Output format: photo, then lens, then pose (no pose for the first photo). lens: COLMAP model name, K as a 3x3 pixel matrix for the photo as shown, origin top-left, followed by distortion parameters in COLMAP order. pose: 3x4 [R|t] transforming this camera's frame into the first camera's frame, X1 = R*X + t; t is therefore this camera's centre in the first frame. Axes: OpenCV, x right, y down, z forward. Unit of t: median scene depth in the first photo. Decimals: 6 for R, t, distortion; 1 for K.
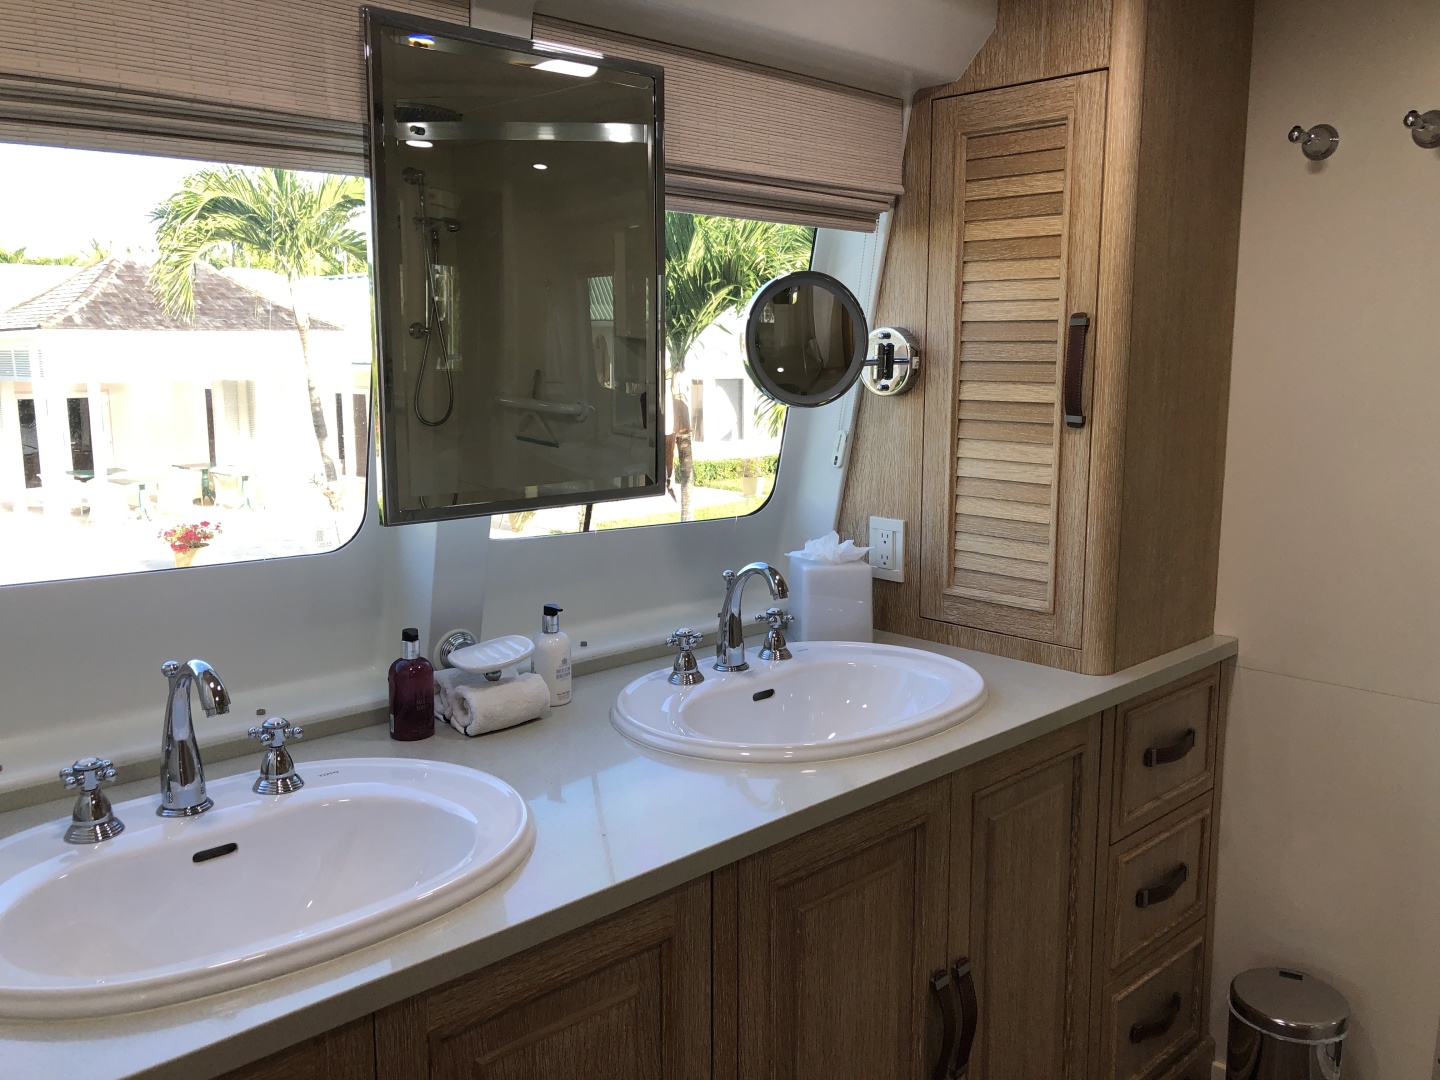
lens RADIAL K [[1197.5, 0, 719.4], [0, 1197.5, 536.0], [0, 0, 1]] dist [0.043161, -0.015296]
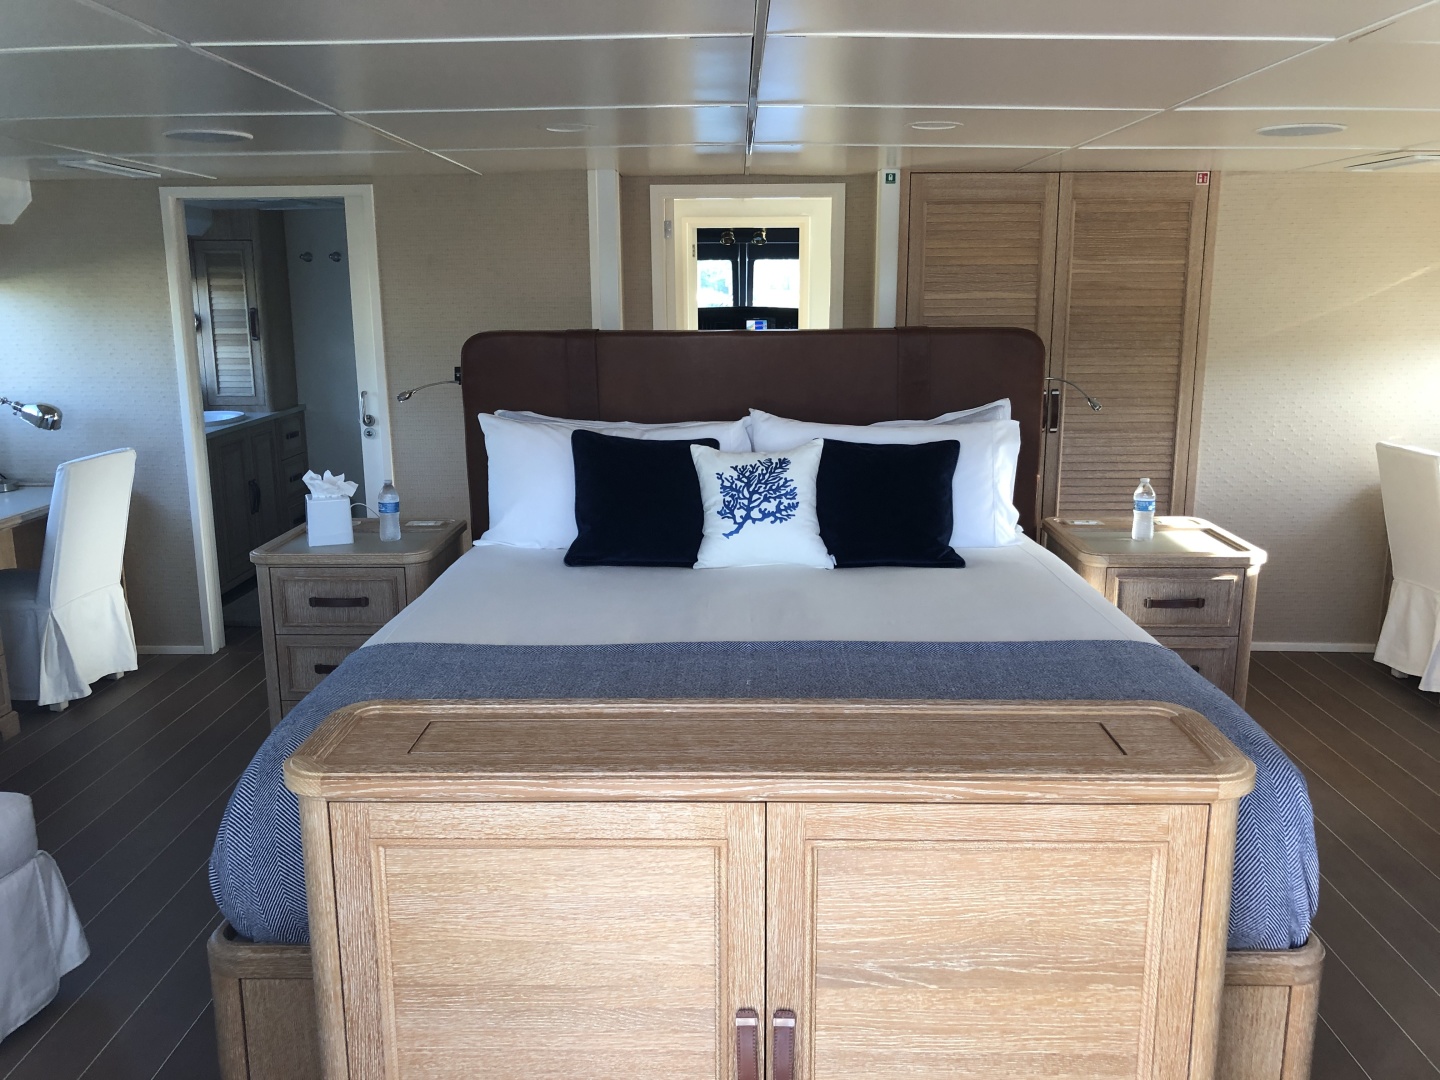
lens RADIAL K [[1239.2, 0, 719.0], [0, 1239.2, 537.0], [0, 0, 1]] dist [0.007166, -0.001723]
pose [[0.691880, -0.149411, 0.706384, -1.372313], [0.121261, 0.988504, 0.090312, 0.304983], [-0.711757, 0.023171, 0.702044, -2.420872]]
